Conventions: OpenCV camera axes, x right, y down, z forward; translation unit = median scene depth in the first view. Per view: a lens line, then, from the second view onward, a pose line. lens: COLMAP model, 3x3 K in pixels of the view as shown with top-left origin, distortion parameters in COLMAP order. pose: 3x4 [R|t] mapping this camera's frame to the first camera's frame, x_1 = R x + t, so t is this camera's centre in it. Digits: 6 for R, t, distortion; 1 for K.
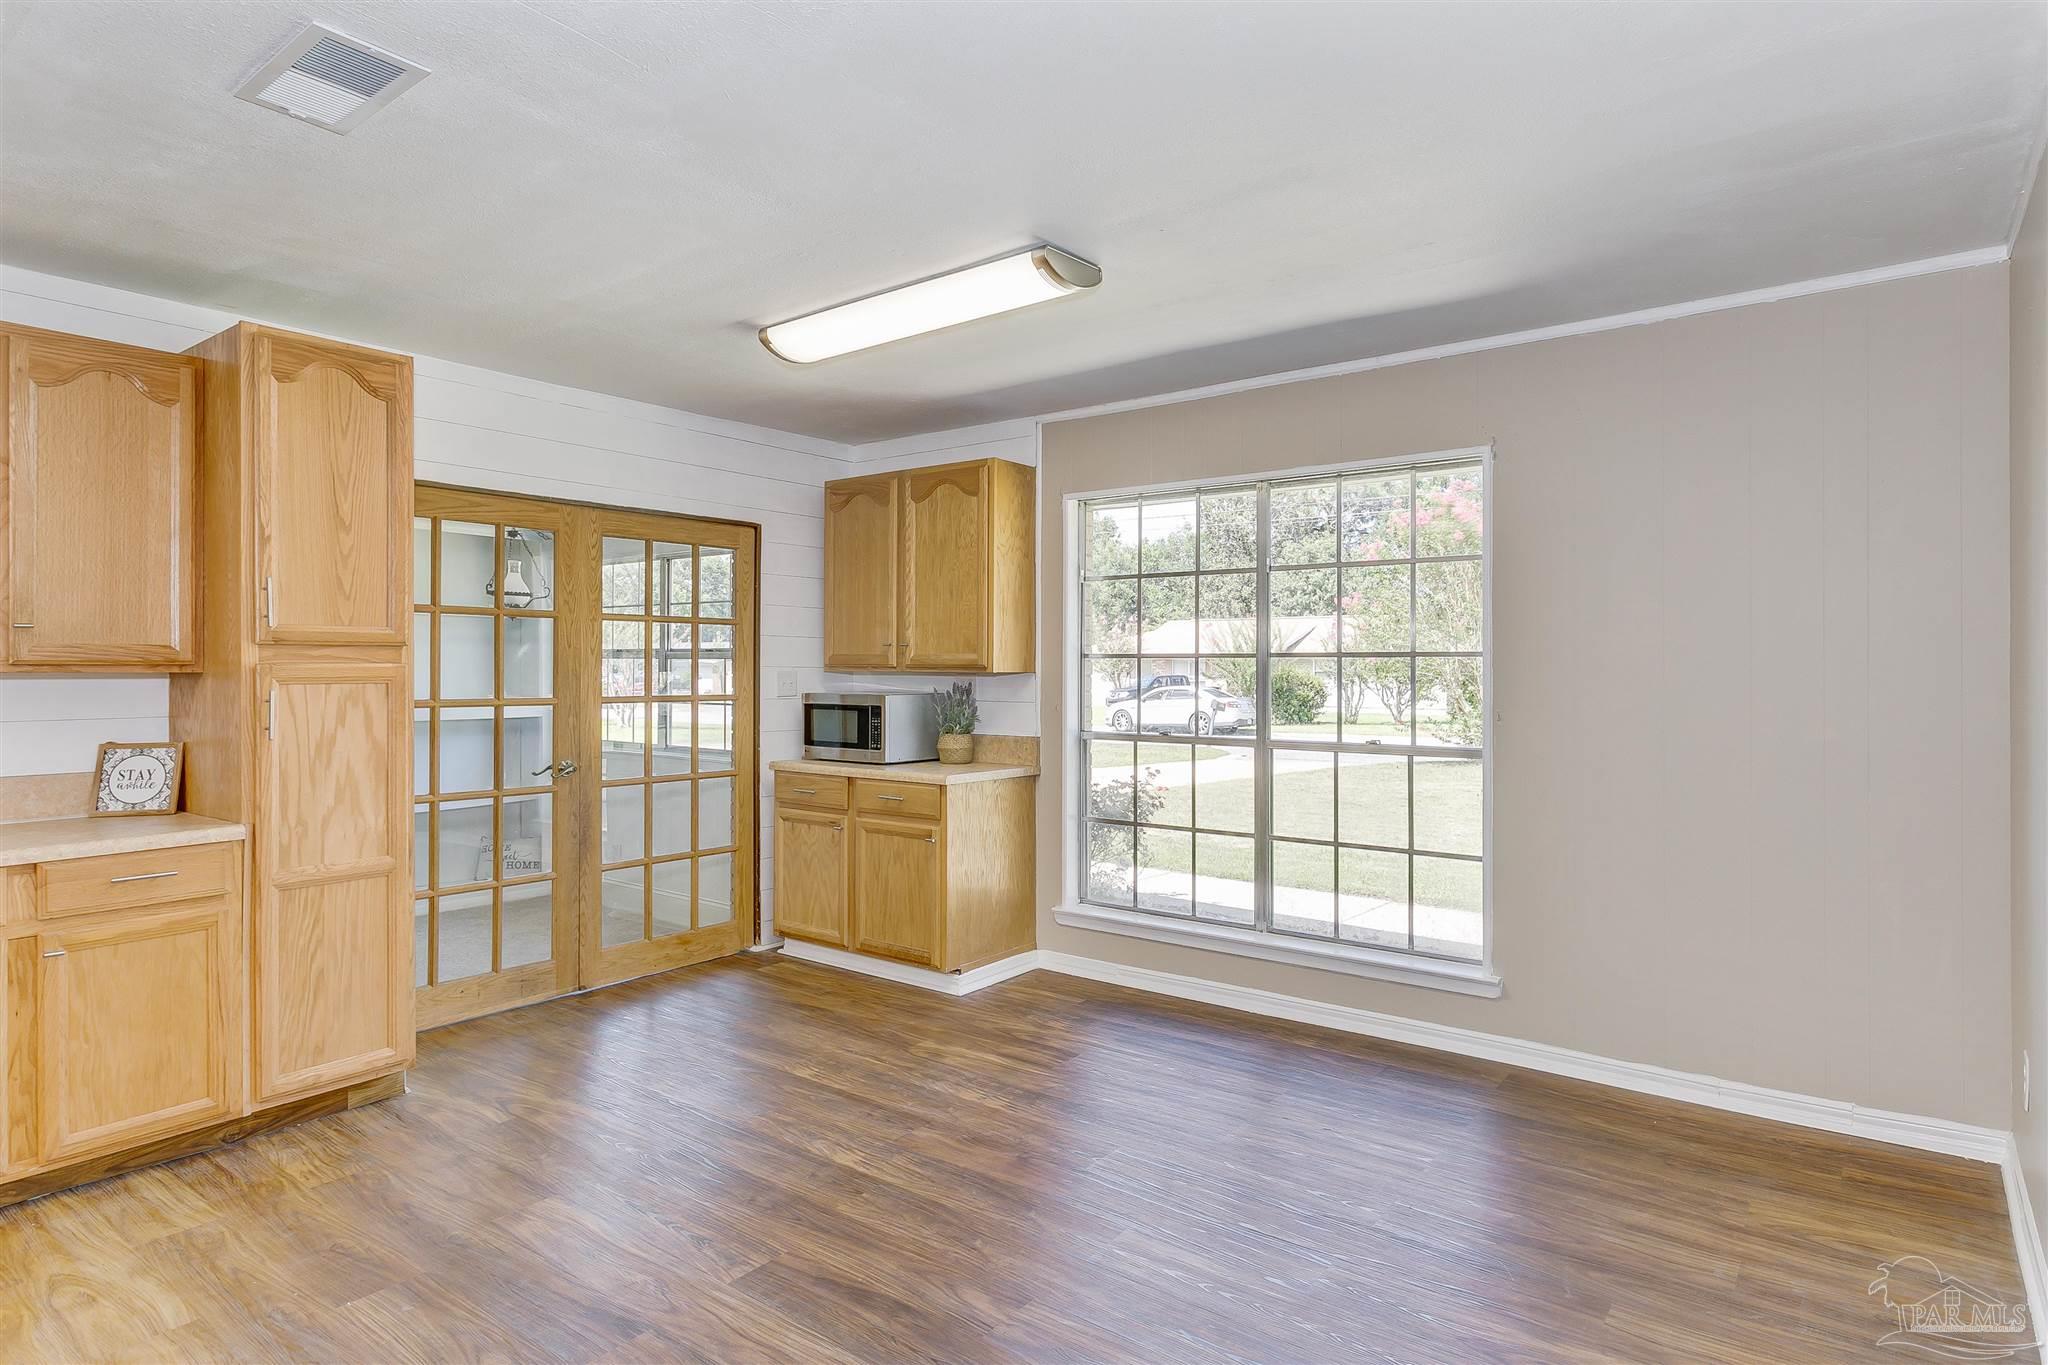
lens RADIAL K [[1117.0, 0, 1008.2], [0, 1117.0, 662.5], [0, 0, 1]] dist [0.002311, 0.001889]
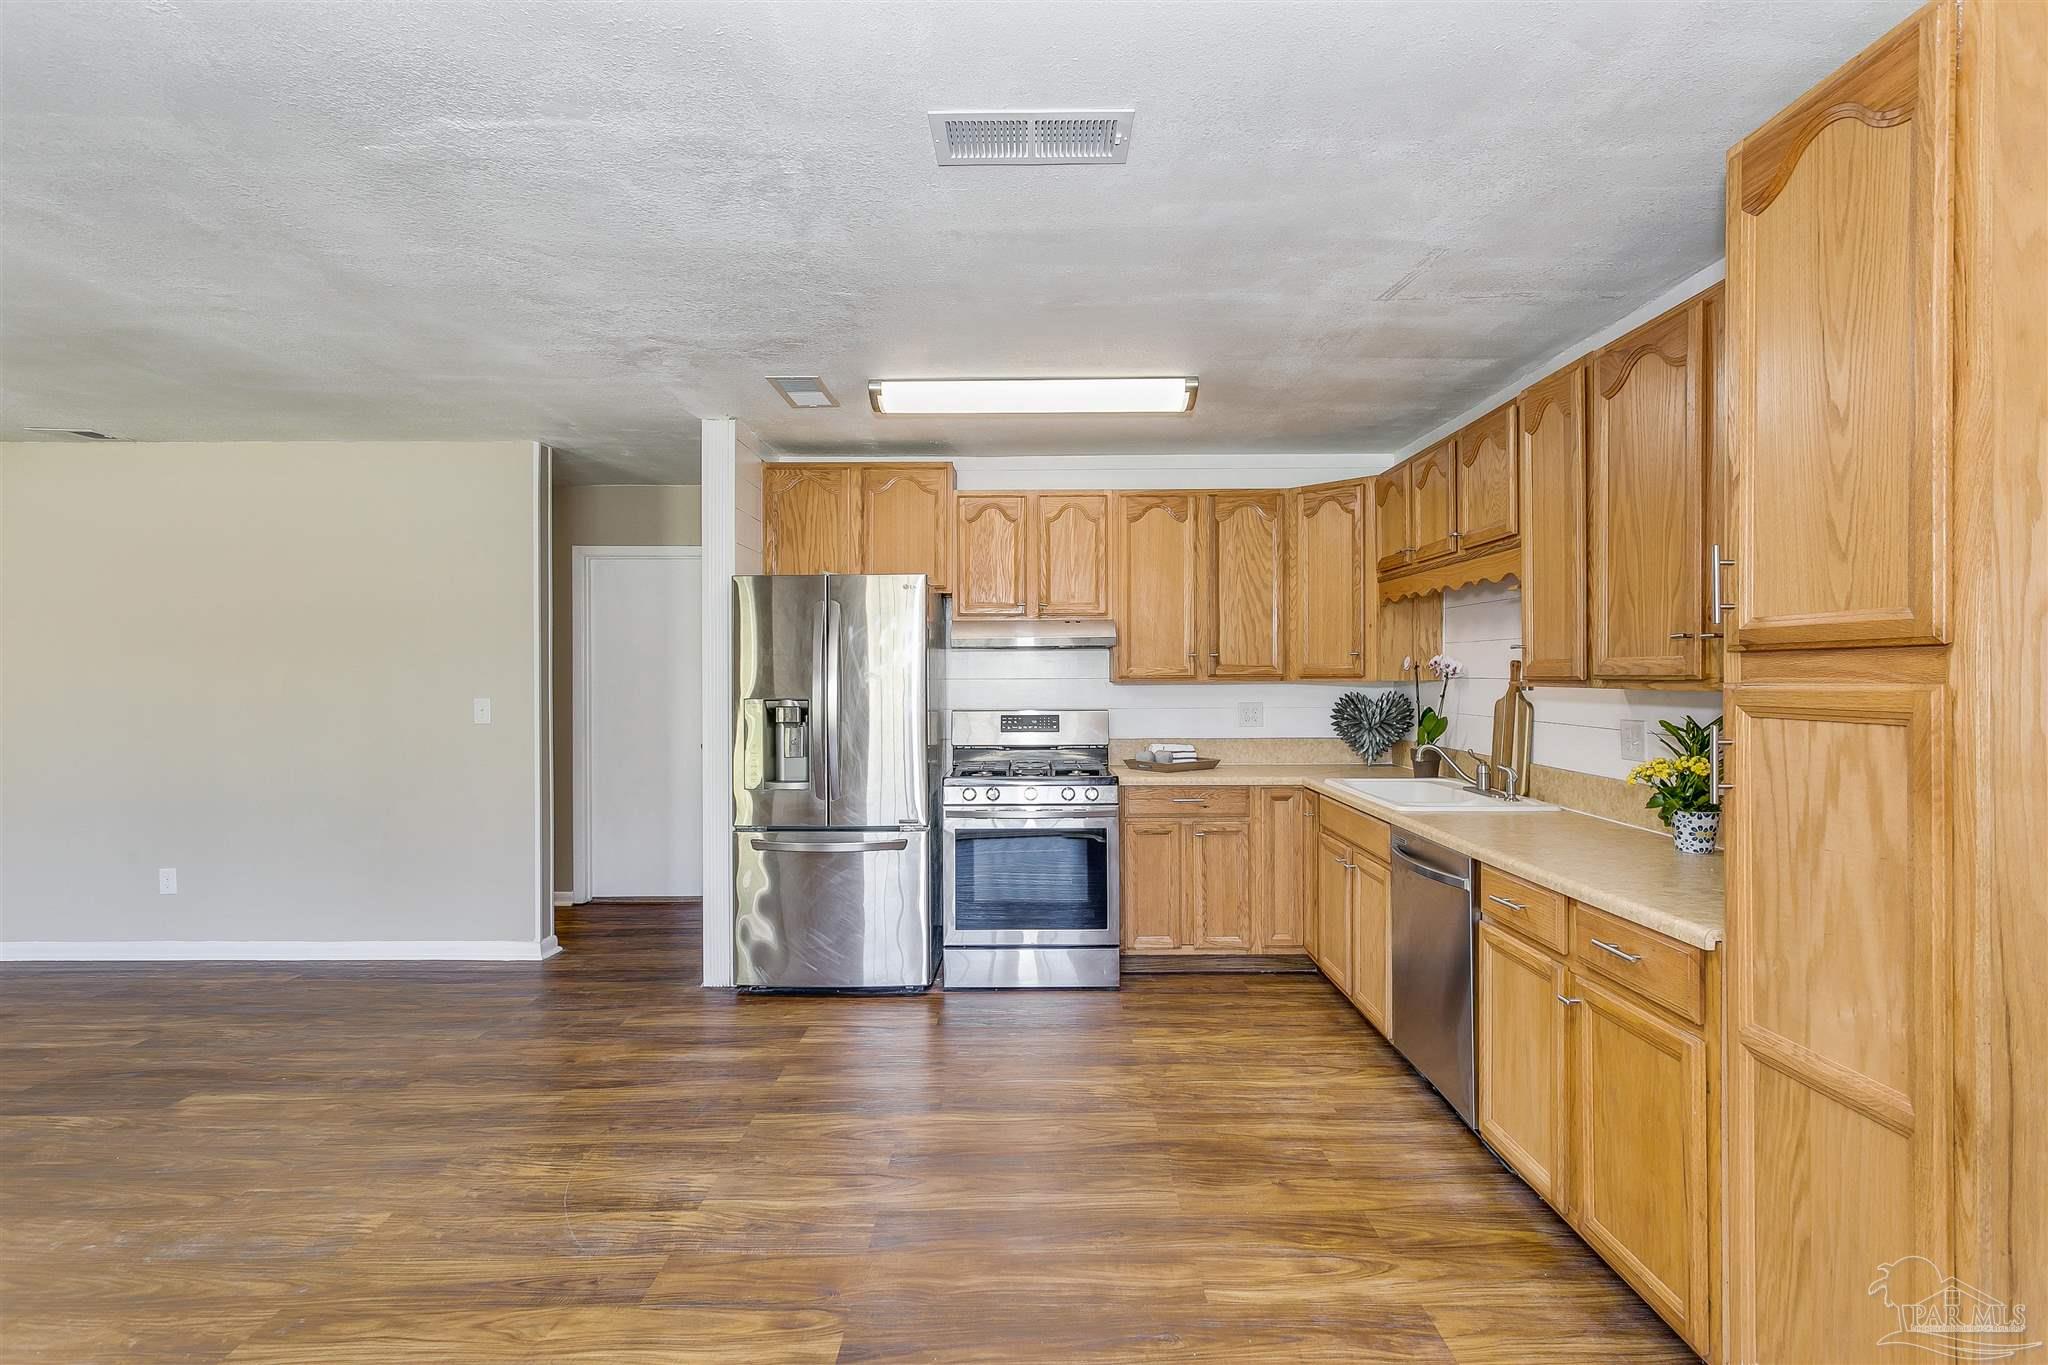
lens RADIAL K [[975.9, 0, 1029.6], [0, 975.9, 681.6], [0, 0, 1]] dist [0.005439, -0.000899]
pose [[-0.783573, 0.005218, -0.621278, -0.015752], [0.002778, 0.999984, 0.004894, -0.003320], [0.621294, 0.002109, -0.783575, 1.152993]]
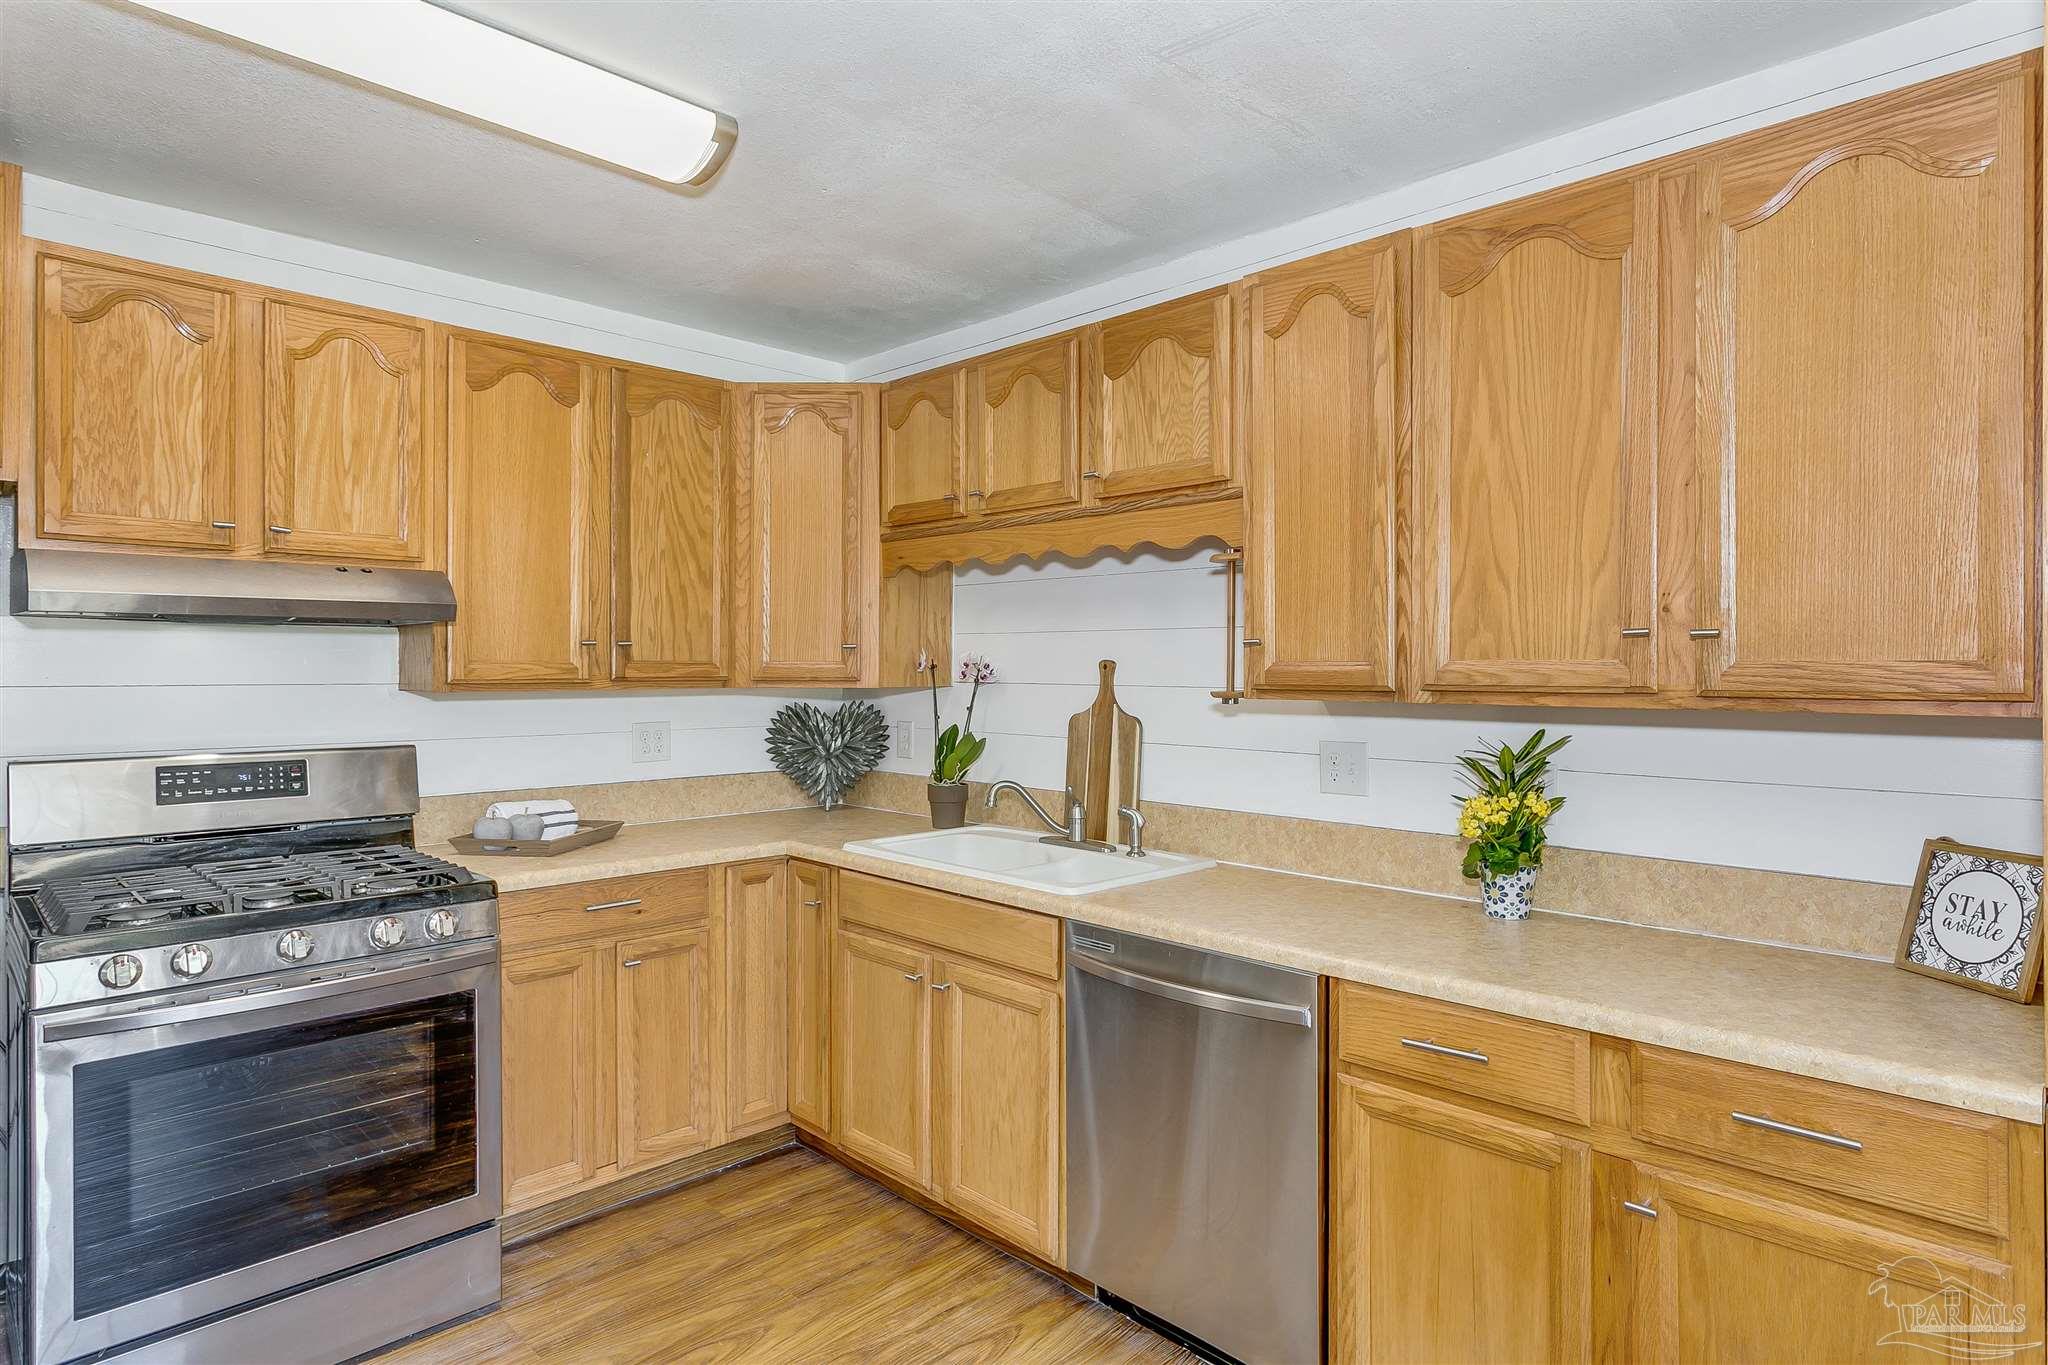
lens RADIAL K [[1117.0, 0, 1023.9], [0, 1117.0, 670.9], [0, 0, 1]] dist [0.002311, 0.001889]
pose [[-0.118180, -0.001085, -0.992992, -0.213418], [0.000101, 0.999999, -0.001105, -0.010603], [0.992992, -0.000231, -0.118180, 0.644897]]
